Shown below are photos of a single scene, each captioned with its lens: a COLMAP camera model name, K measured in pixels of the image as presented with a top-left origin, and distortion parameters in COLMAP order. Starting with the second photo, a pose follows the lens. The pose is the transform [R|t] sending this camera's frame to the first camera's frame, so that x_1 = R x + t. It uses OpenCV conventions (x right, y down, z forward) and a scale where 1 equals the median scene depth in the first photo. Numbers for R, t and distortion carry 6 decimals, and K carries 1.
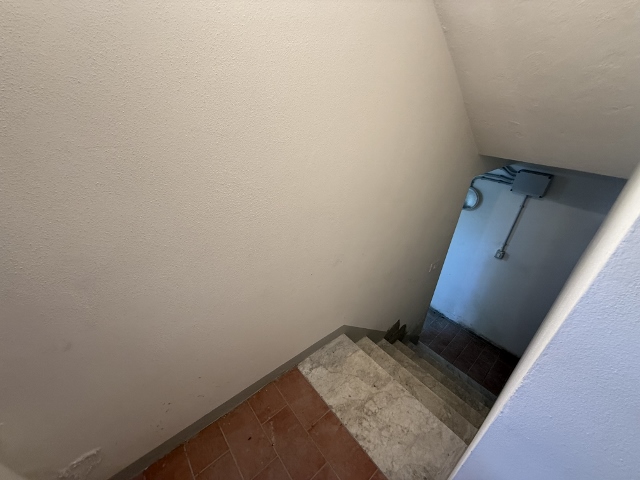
lens RADIAL K [[256.5, 0, 317.6], [0, 256.5, 241.3], [0, 0, 1]] dist [0.001454, -0.000359]
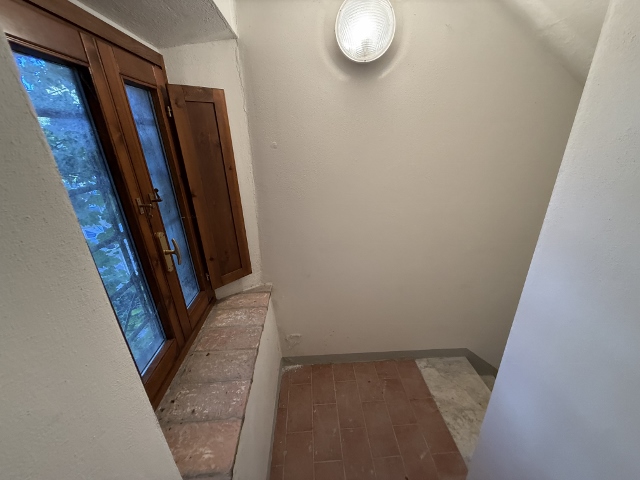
lens RADIAL K [[256.5, 0, 321.1], [0, 256.5, 241.1], [0, 0, 1]] dist [0.001454, -0.000359]
pose [[0.807071, 0.175713, -0.563704, 0.179549], [-0.243037, 0.968929, -0.045935, 0.099878], [0.538117, 0.174074, 0.824699, -0.452937]]
